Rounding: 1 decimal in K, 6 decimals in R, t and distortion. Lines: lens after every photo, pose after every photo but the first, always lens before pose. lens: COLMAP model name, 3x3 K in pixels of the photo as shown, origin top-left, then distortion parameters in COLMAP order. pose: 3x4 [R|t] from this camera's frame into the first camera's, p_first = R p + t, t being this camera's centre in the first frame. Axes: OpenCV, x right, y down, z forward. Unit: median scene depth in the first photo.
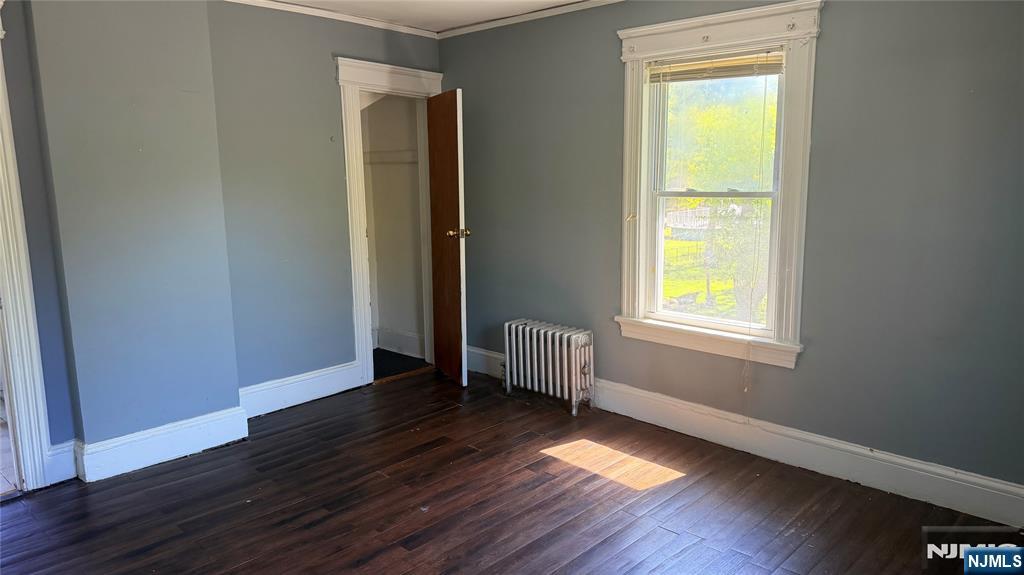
lens RADIAL K [[710.2, 0, 510.1], [0, 710.2, 293.9], [0, 0, 1]] dist [0.111258, -0.195306]
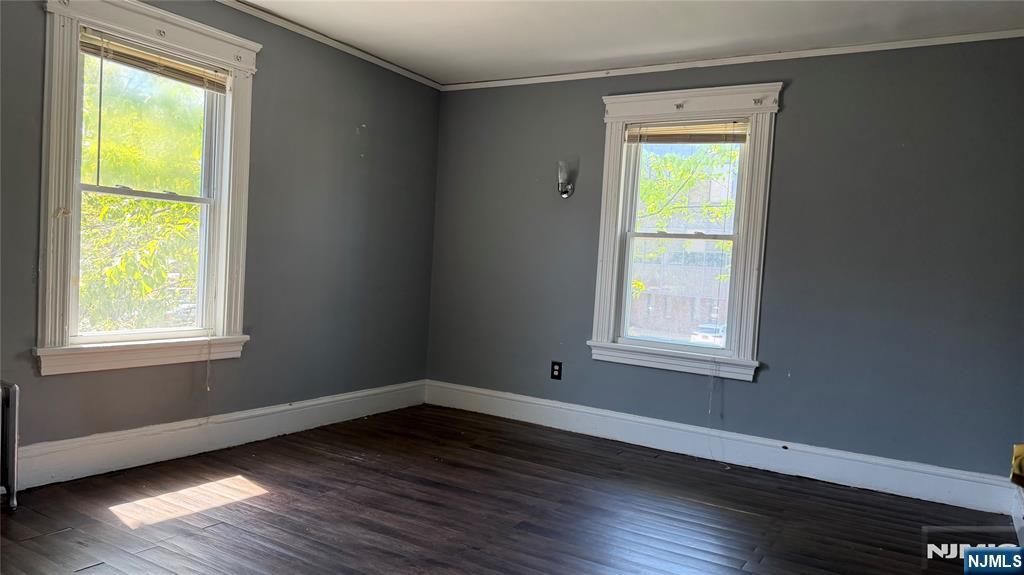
lens RADIAL K [[710.2, 0, 510.1], [0, 710.2, 293.9], [0, 0, 1]] dist [0.111258, -0.195306]
pose [[-0.210630, -0.037987, 0.976827, -0.791334], [0.121644, 0.990460, 0.064747, -0.015594], [-0.969968, 0.132463, -0.204000, 0.803885]]
